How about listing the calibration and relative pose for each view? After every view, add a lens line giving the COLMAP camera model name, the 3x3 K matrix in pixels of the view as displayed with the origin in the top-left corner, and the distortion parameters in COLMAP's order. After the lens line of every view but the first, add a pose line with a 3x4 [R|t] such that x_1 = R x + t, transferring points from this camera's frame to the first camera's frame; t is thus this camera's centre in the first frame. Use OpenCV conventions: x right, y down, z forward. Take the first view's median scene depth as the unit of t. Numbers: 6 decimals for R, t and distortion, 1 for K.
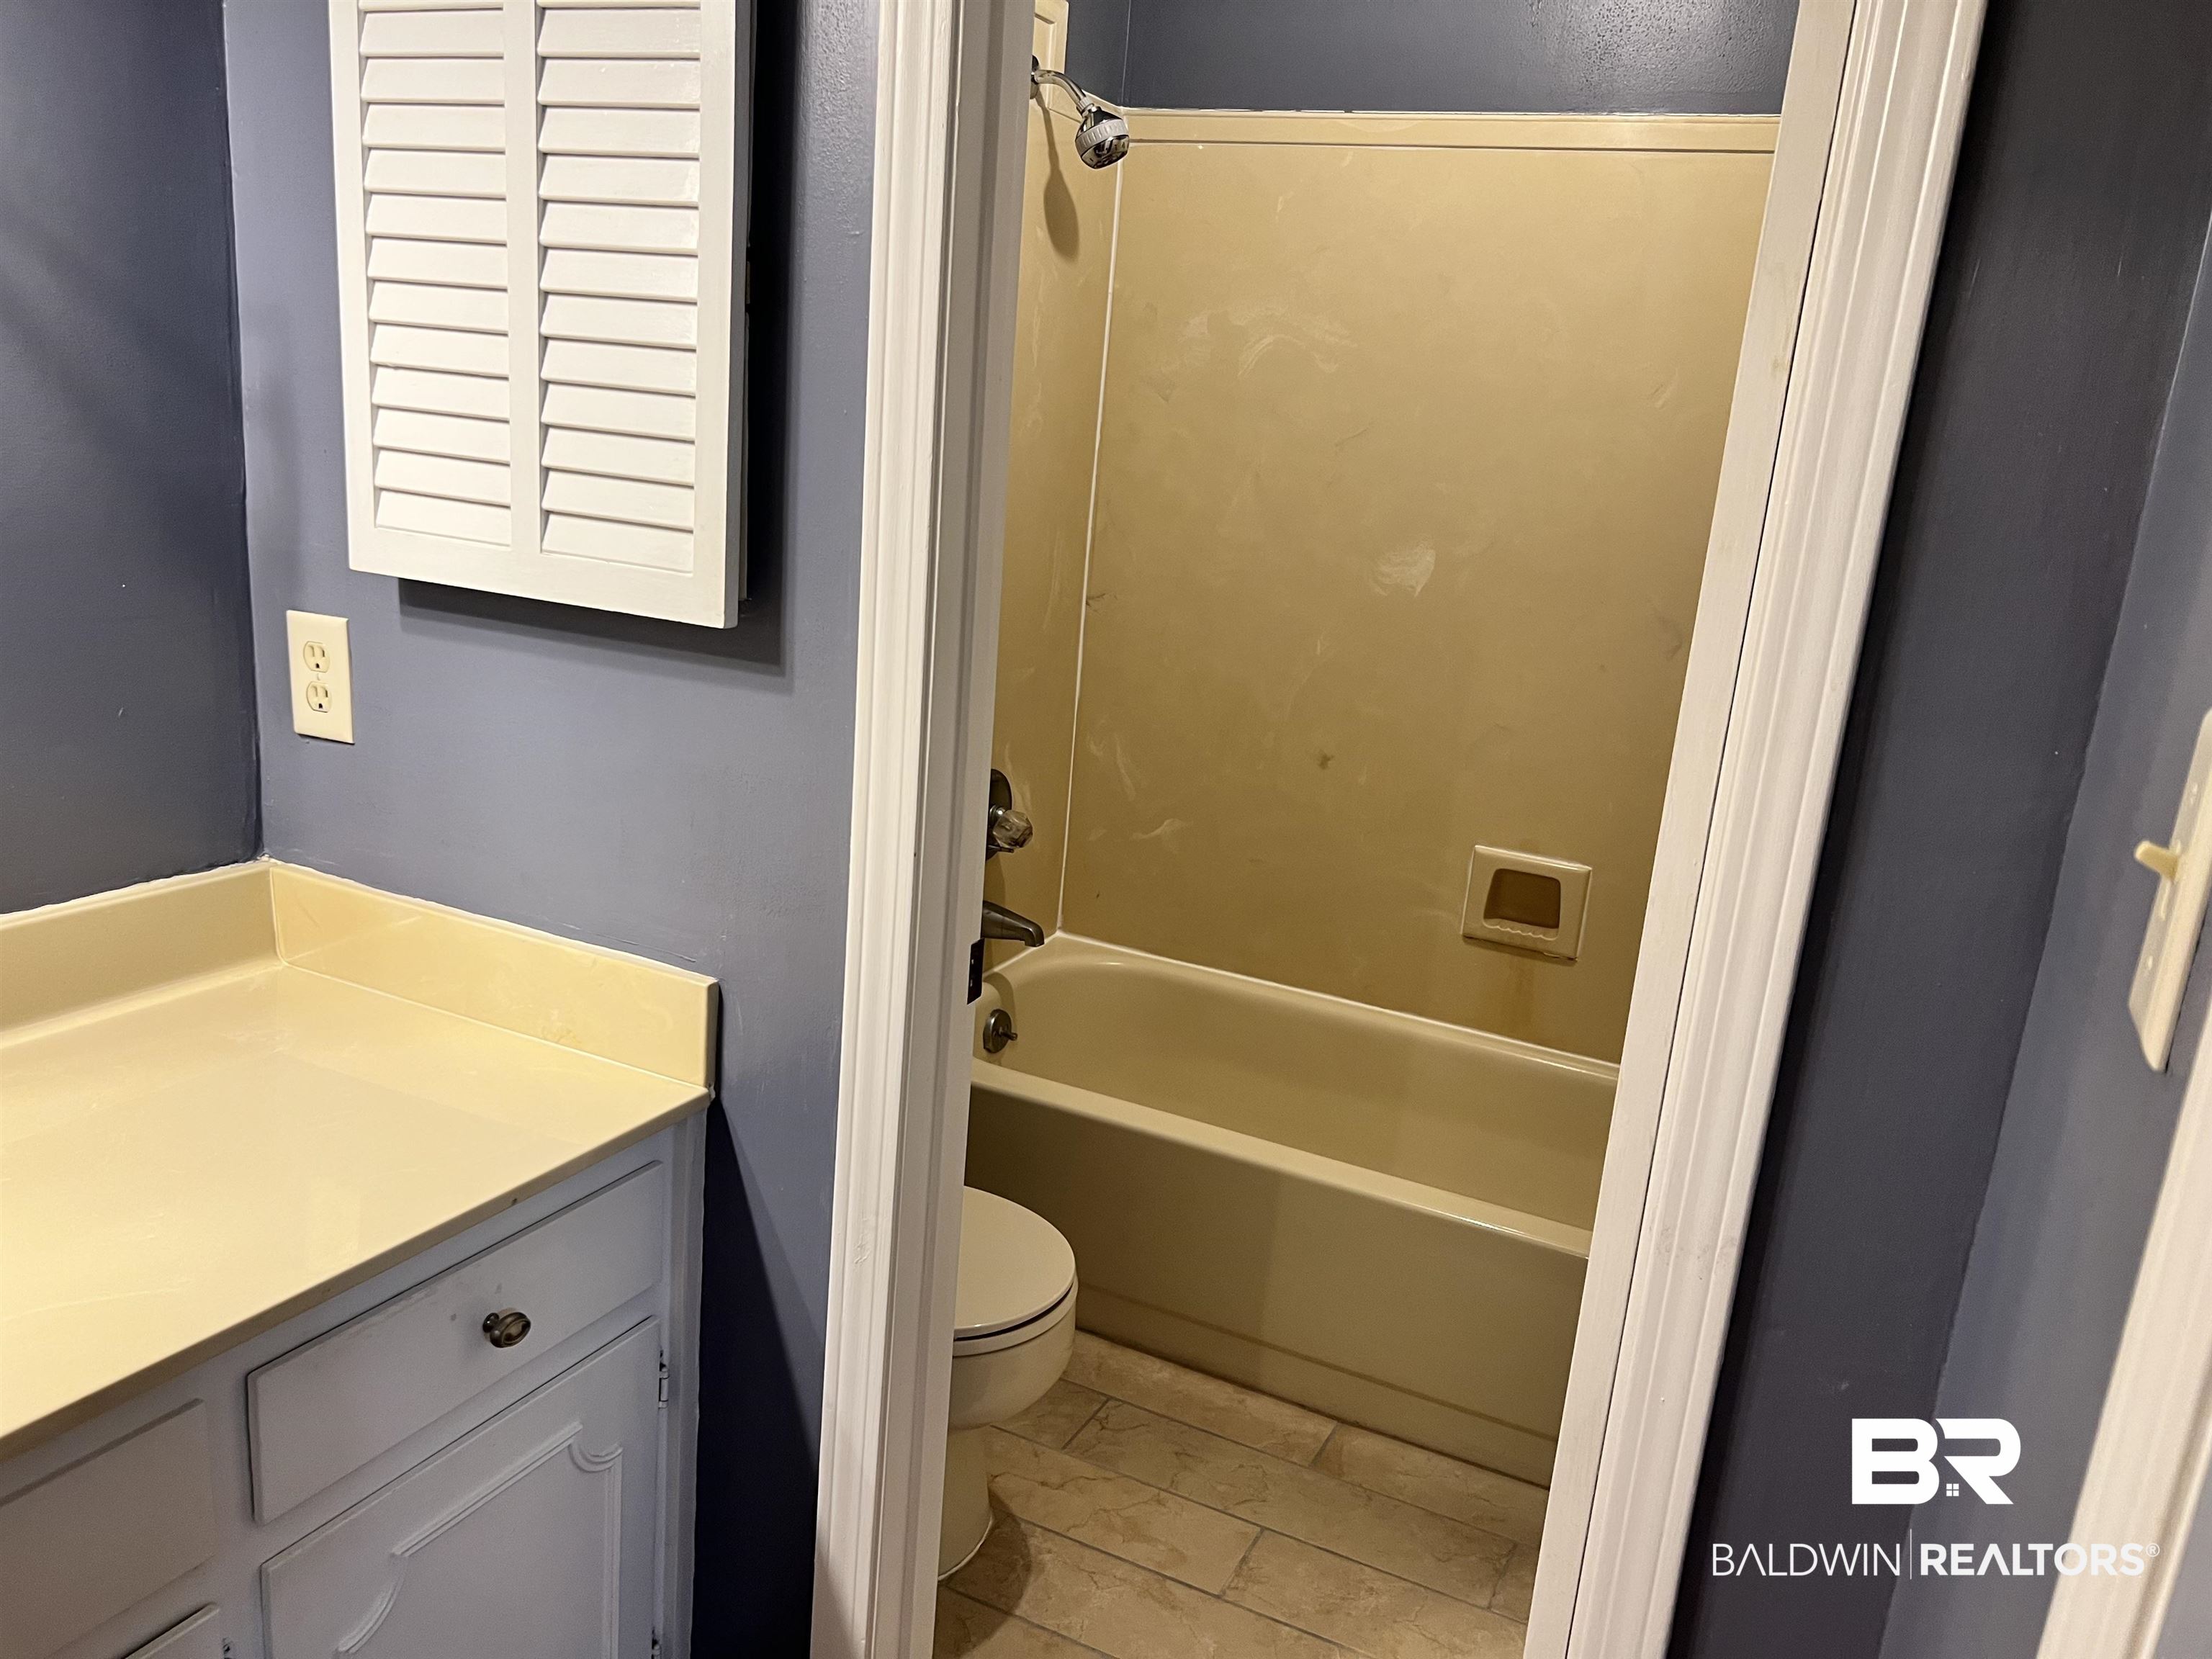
lens RADIAL K [[1660.8, 0, 1105.3], [0, 1660.8, 839.5], [0, 0, 1]] dist [0.053754, -0.060612]
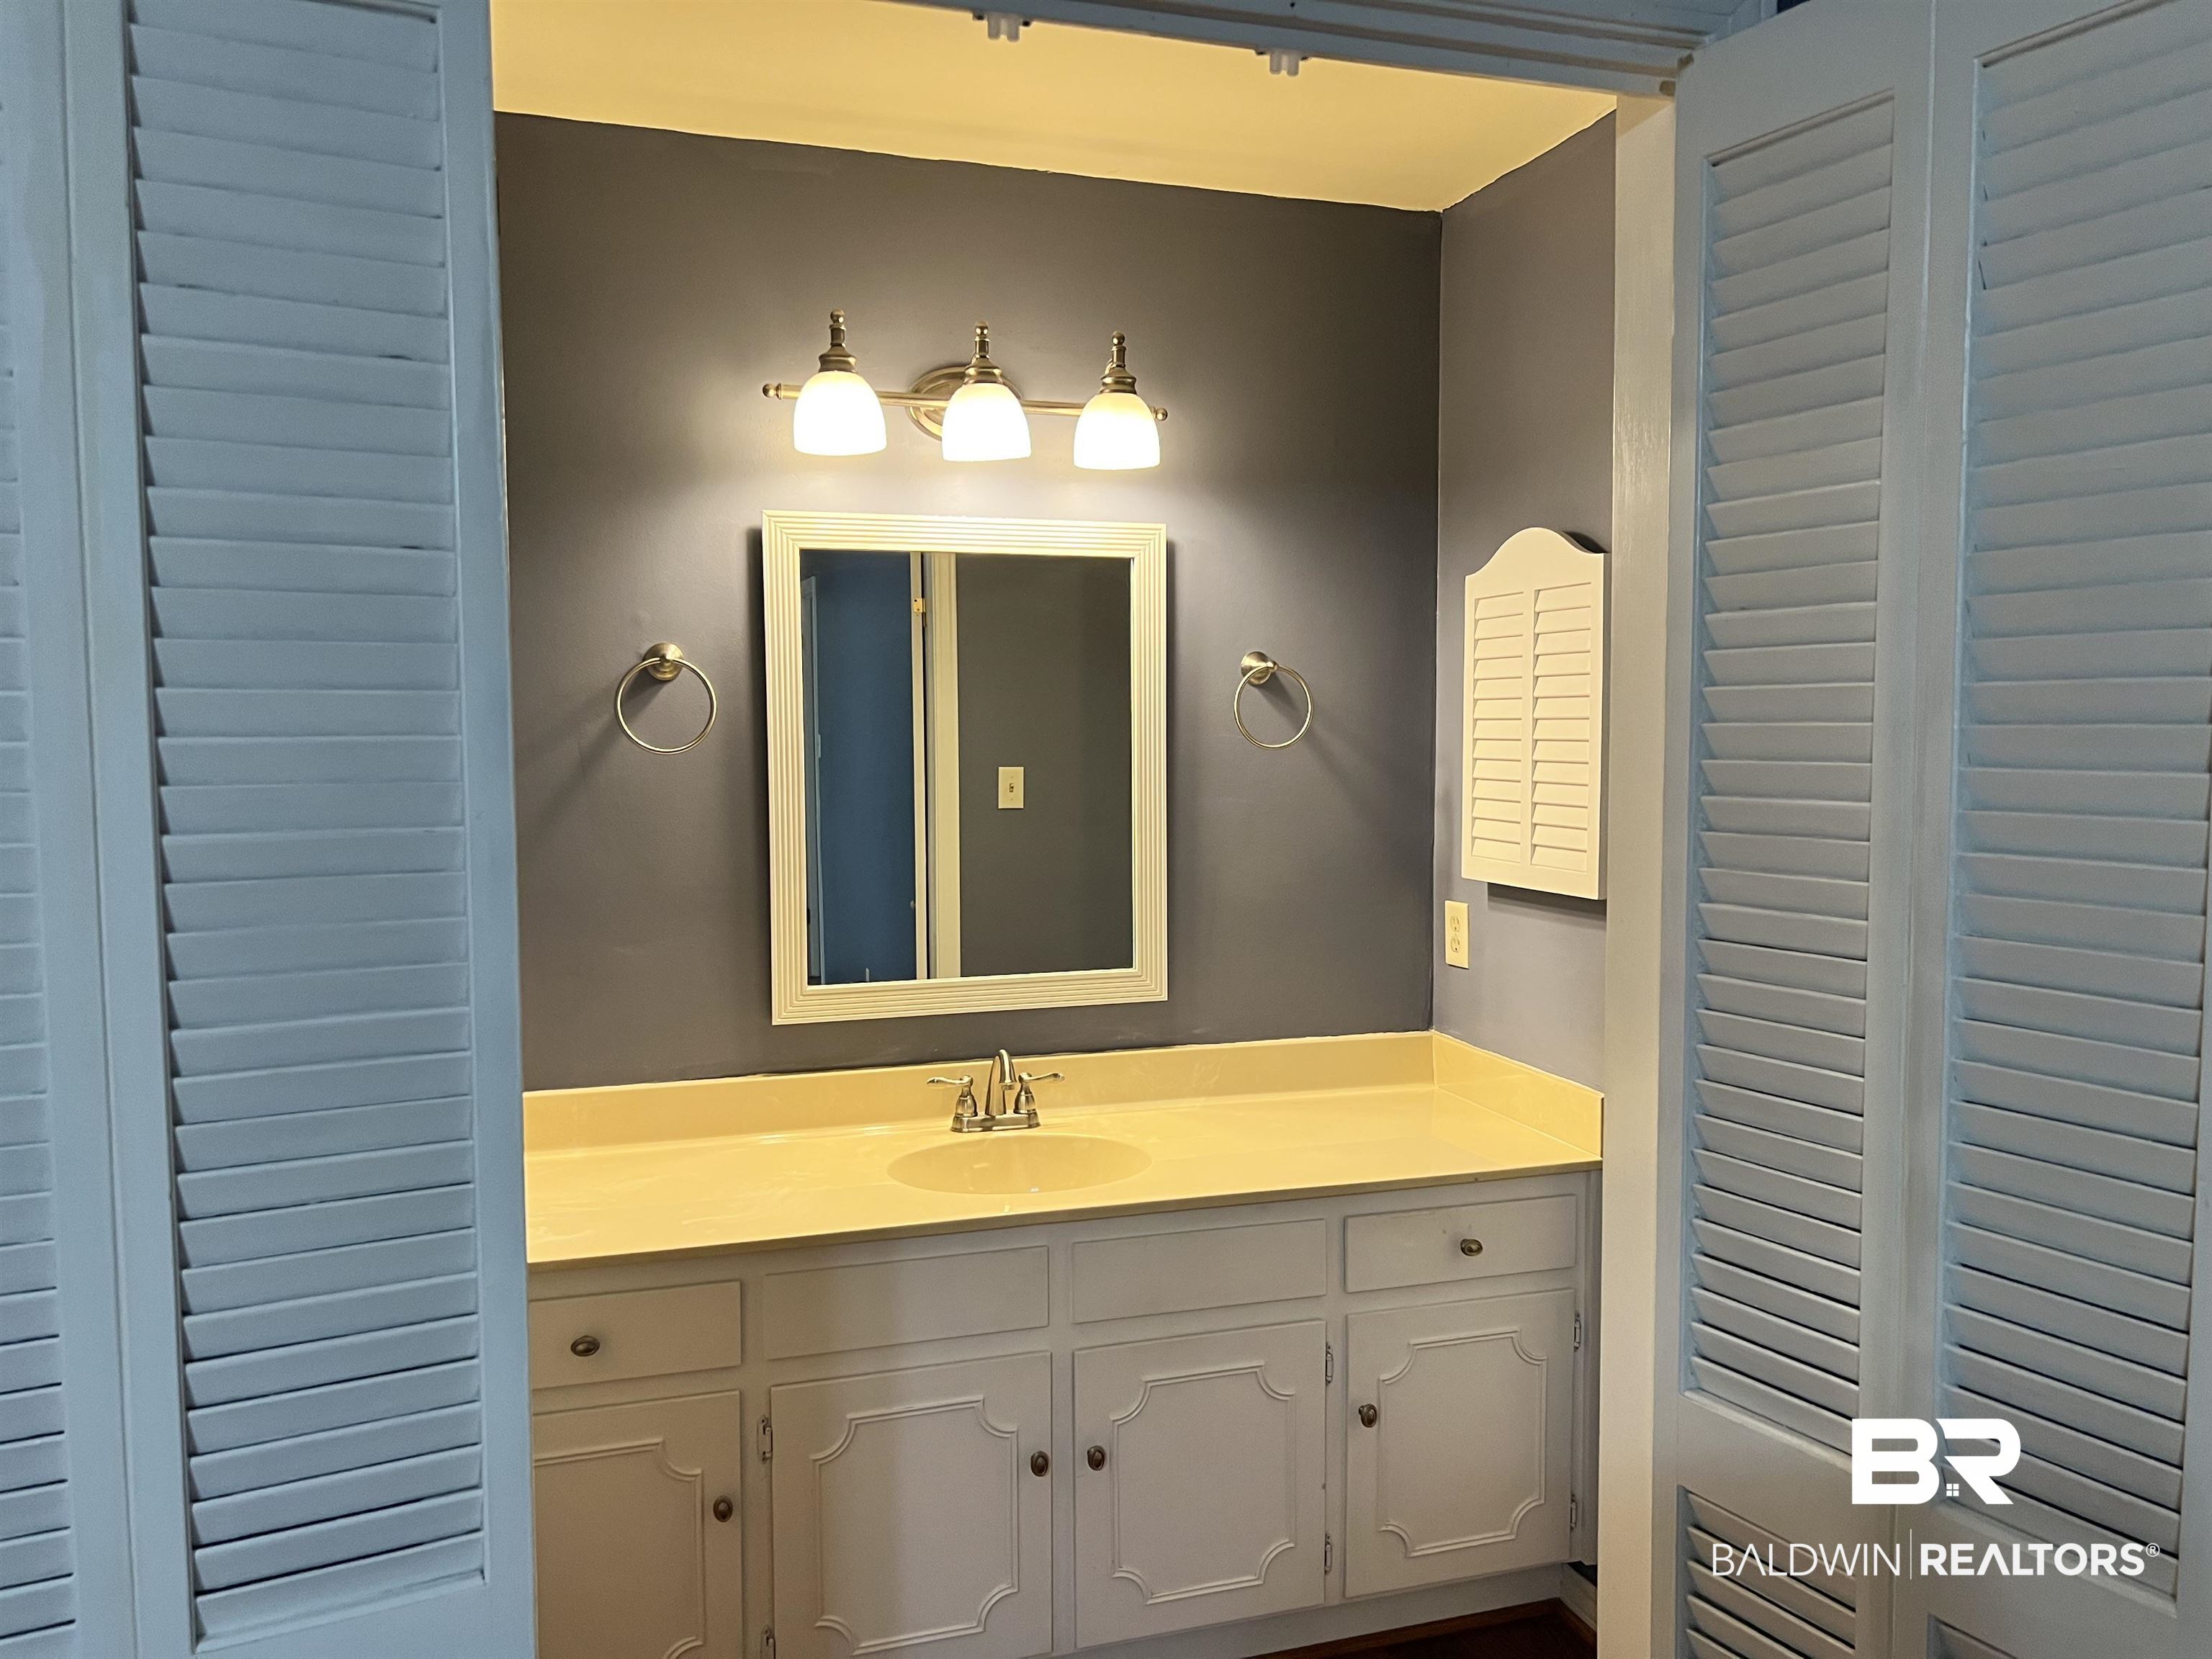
lens RADIAL K [[1660.8, 0, 1111.9], [0, 1660.8, 828.6], [0, 0, 1]] dist [0.053754, -0.060612]
pose [[0.686582, -0.037309, -0.726094, 0.687723], [-0.126954, 0.977188, -0.170256, 0.168647], [0.715882, 0.209076, 0.666183, -0.621425]]
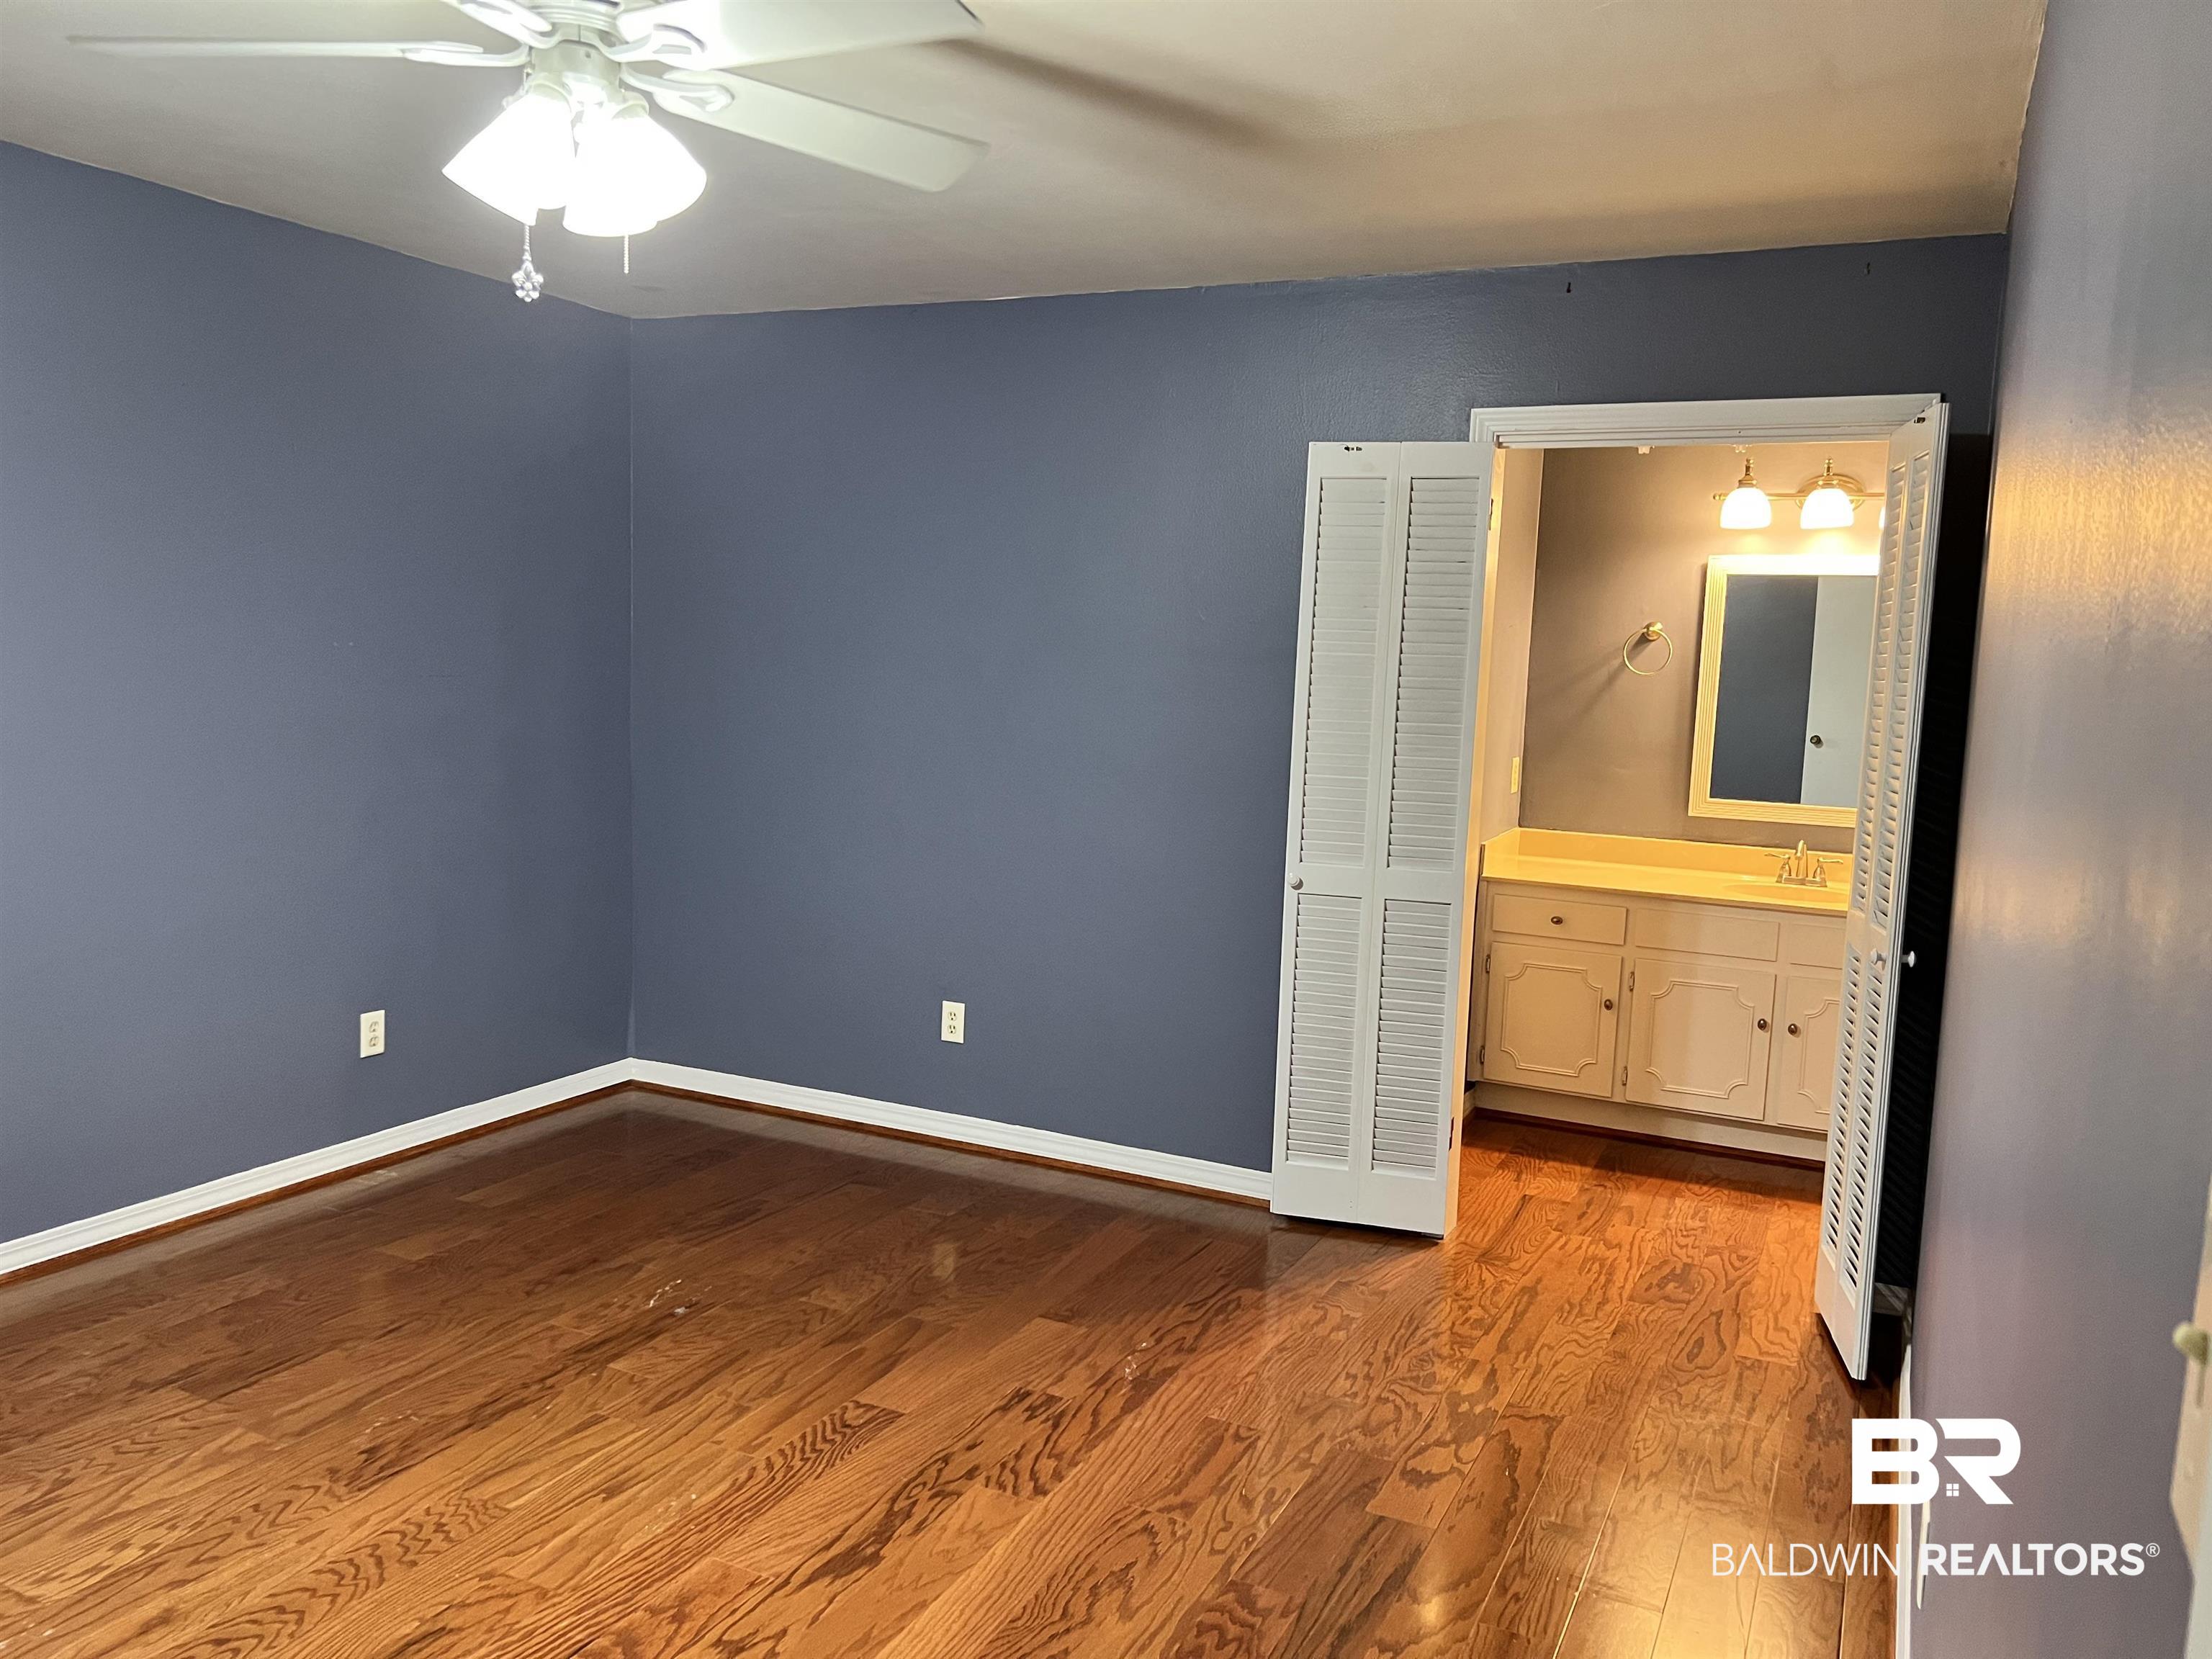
lens RADIAL K [[1660.8, 0, 1114.1], [0, 1660.8, 830.9], [0, 0, 1]] dist [0.053754, -0.060612]
pose [[0.011768, 0.030253, -0.999473, 2.567125], [-0.291589, 0.956203, 0.025510, 0.399821], [0.956471, 0.291136, 0.020074, -0.865492]]
